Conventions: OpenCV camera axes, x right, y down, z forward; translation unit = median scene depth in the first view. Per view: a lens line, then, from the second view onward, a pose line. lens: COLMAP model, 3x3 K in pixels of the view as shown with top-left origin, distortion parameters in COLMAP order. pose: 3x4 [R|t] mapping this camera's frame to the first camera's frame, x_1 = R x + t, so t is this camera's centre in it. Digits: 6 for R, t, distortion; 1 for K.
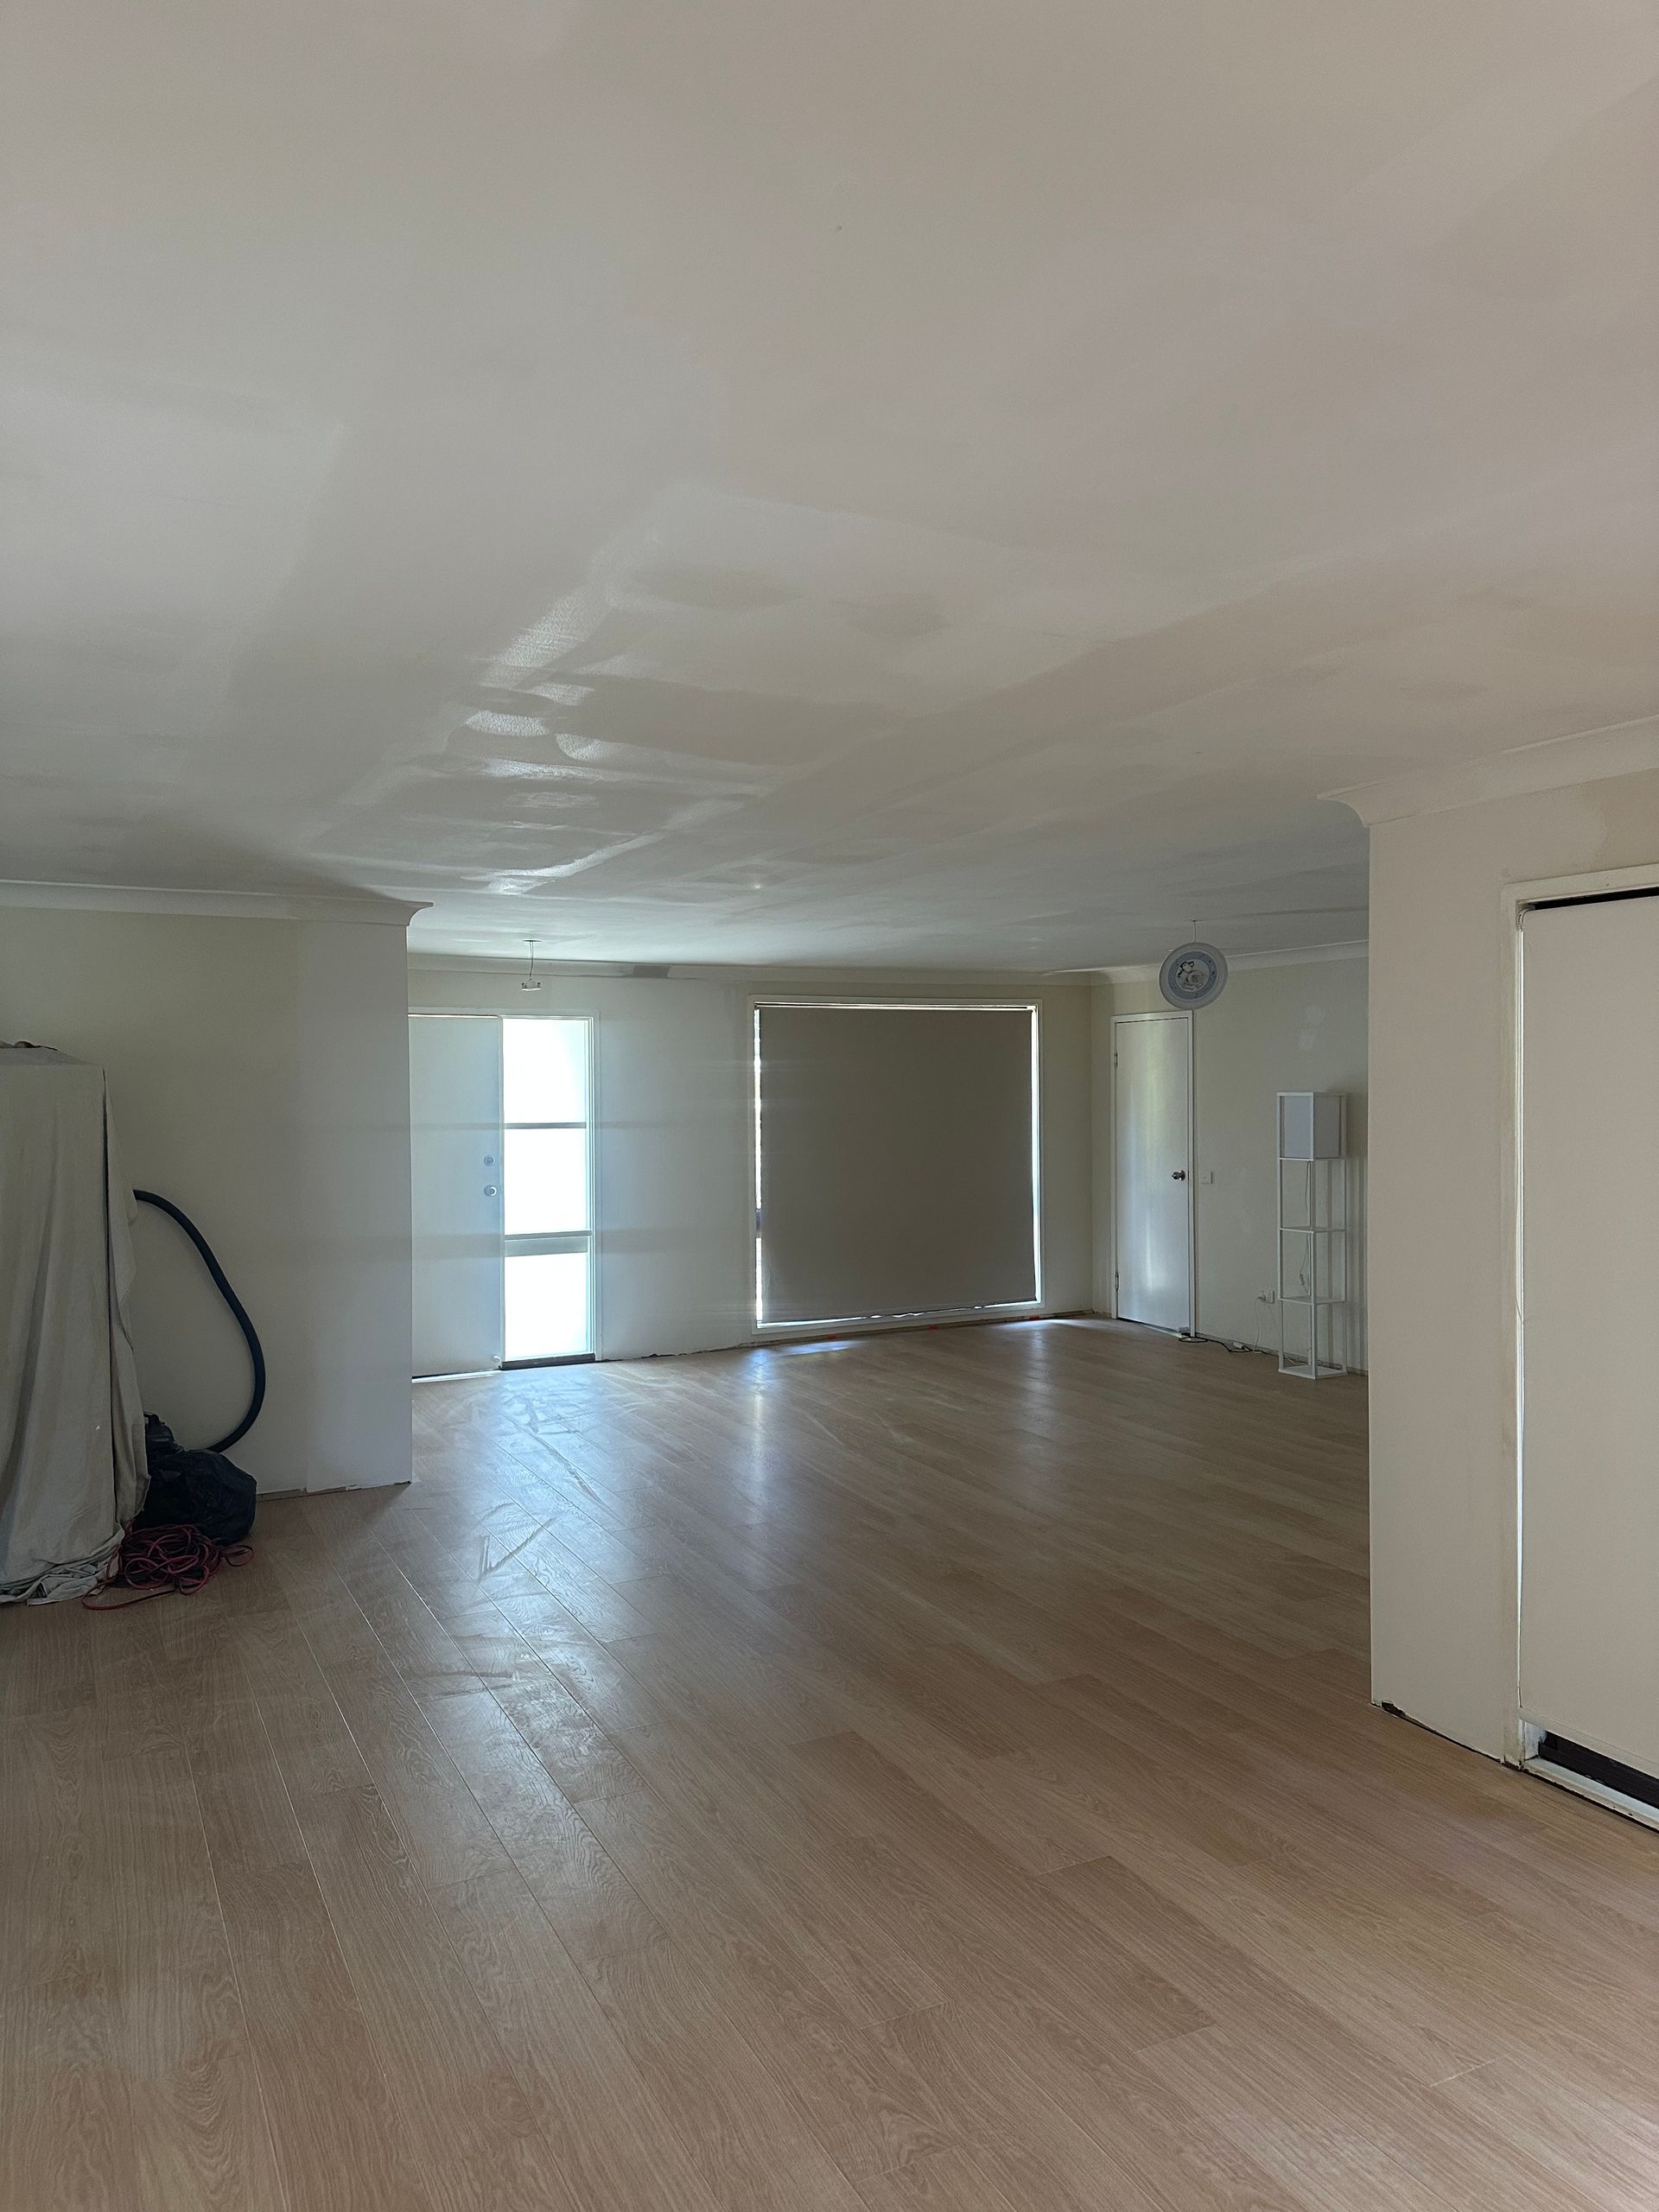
lens RADIAL K [[1586.7, 0, 829.5], [0, 1586.7, 1106.0], [0, 0, 1]] dist [0.178855, -0.340734]
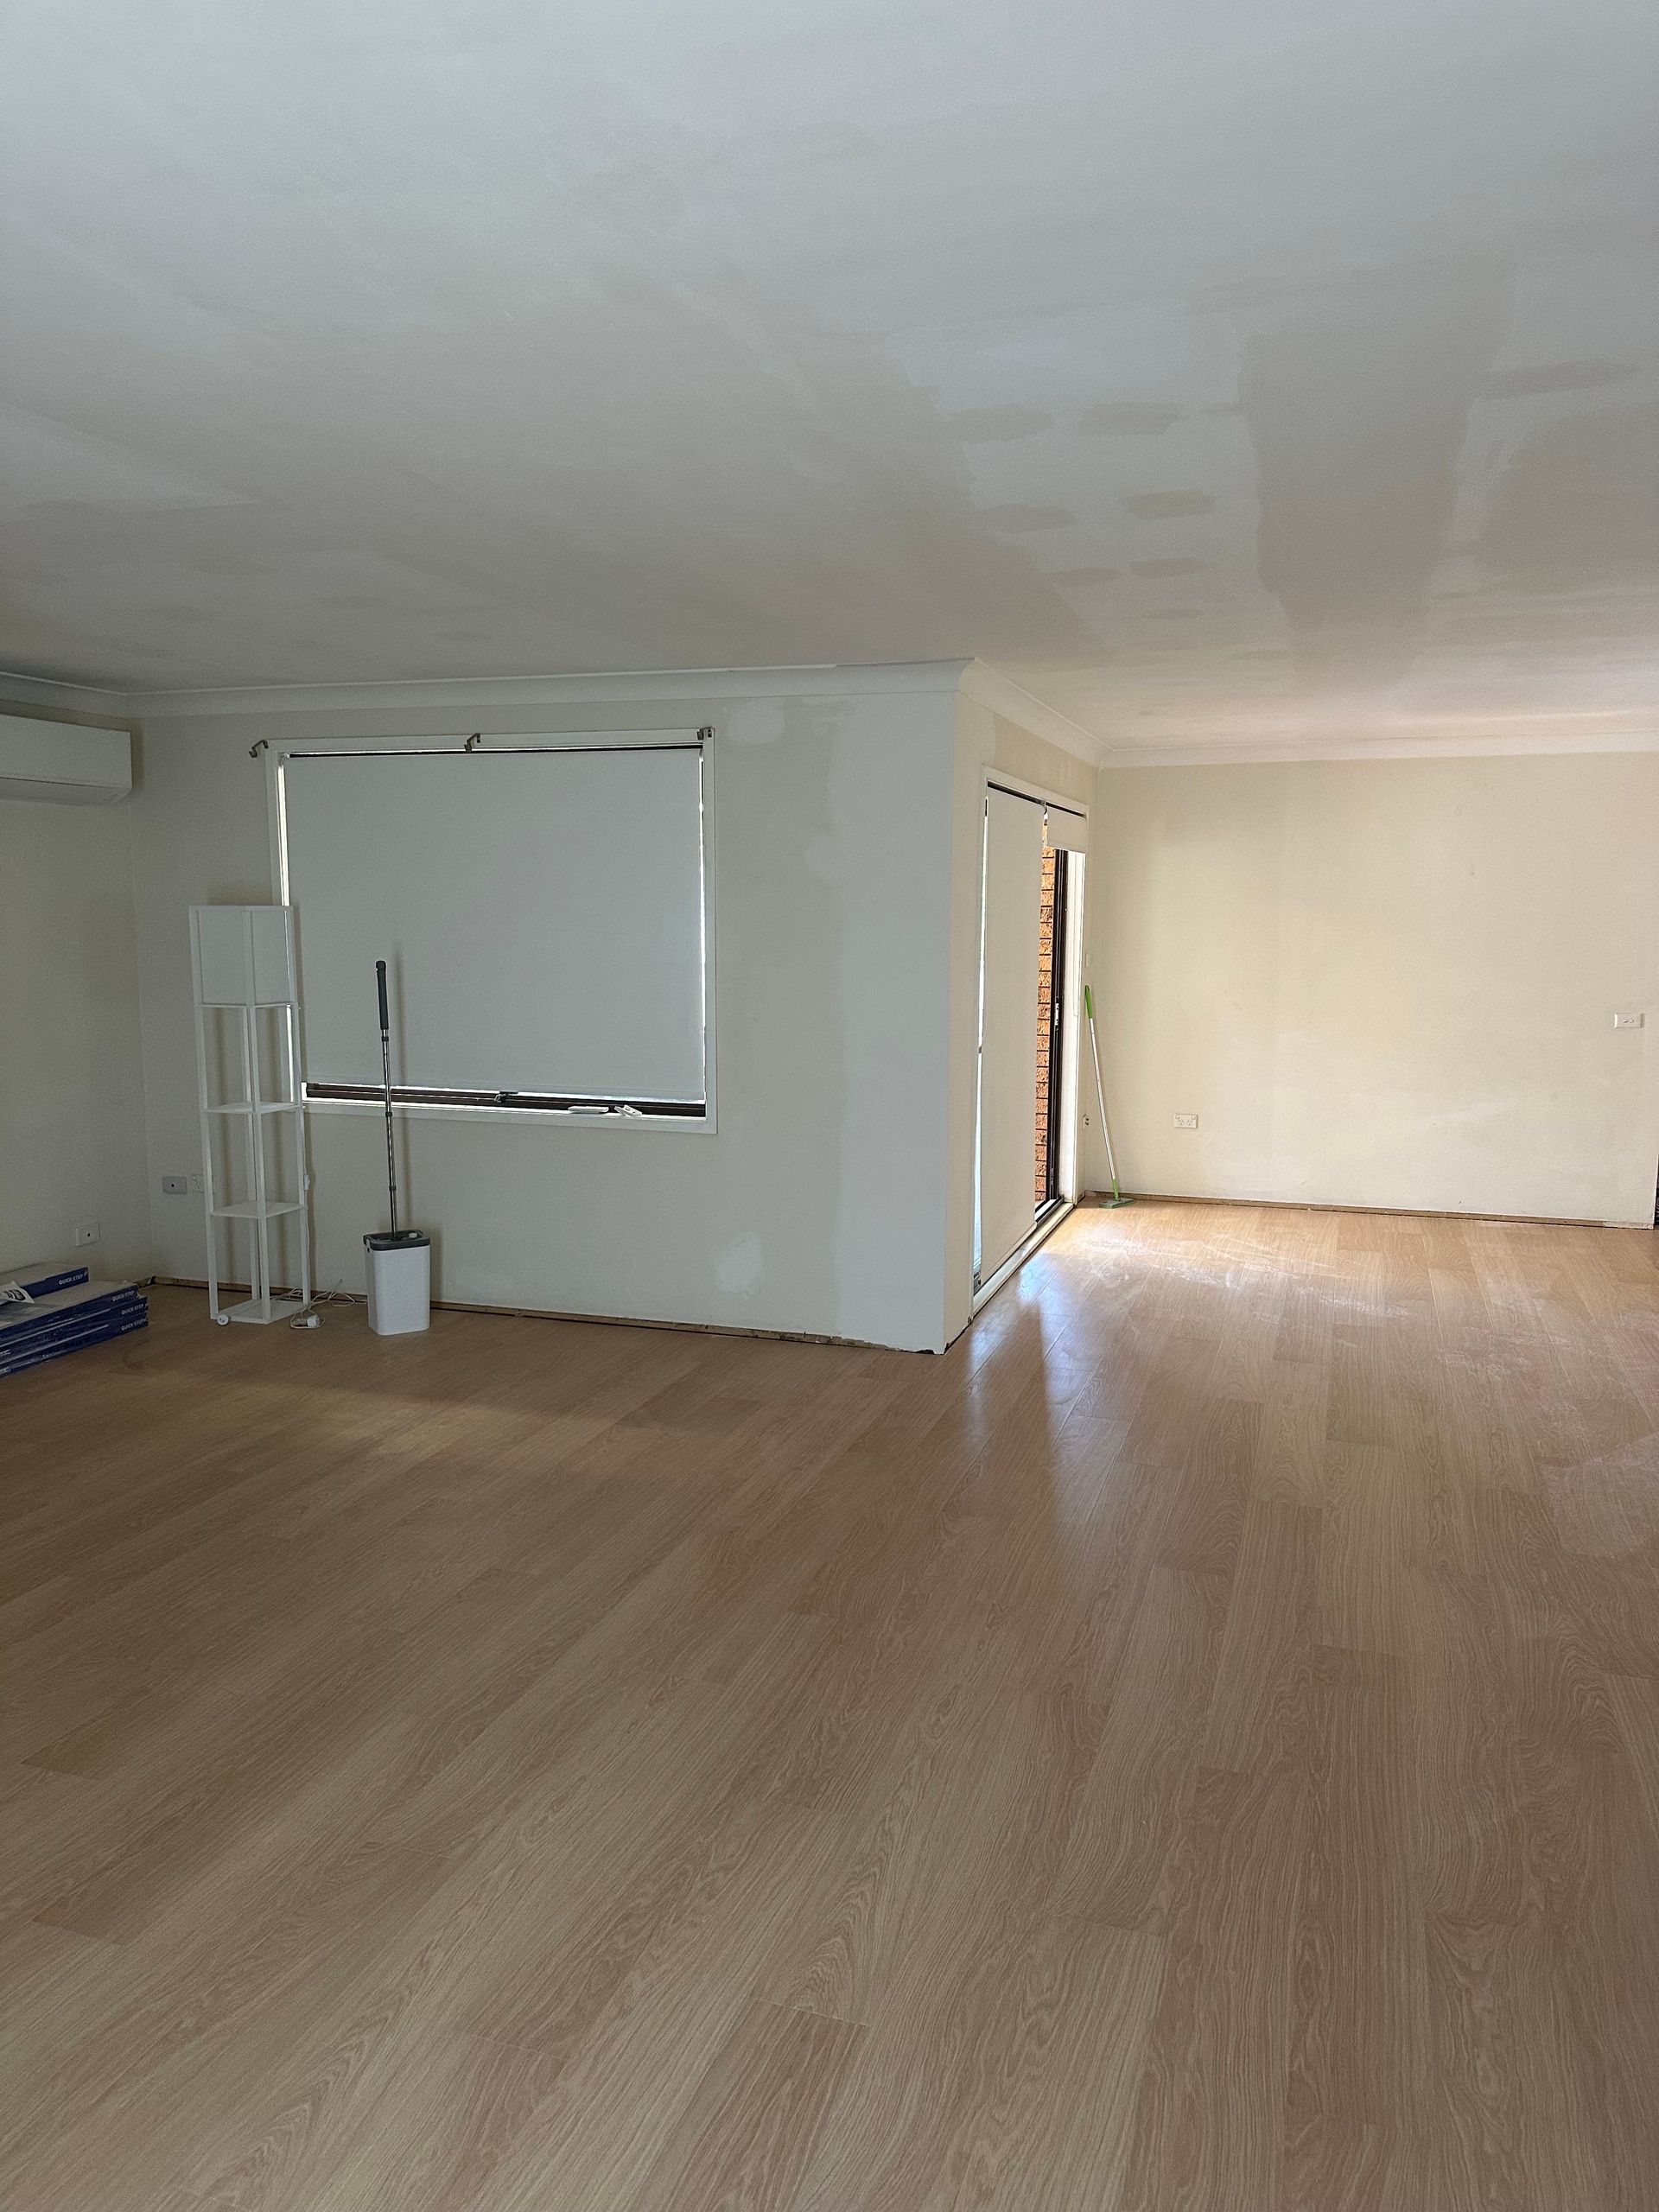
lens RADIAL K [[1586.7, 0, 829.5], [0, 1586.7, 1106.0], [0, 0, 1]] dist [0.178855, -0.340734]
pose [[-0.724381, -0.081511, 0.684564, -0.544335], [0.006638, 0.992115, 0.125155, -0.004083], [-0.689368, 0.095204, -0.718128, 2.219830]]
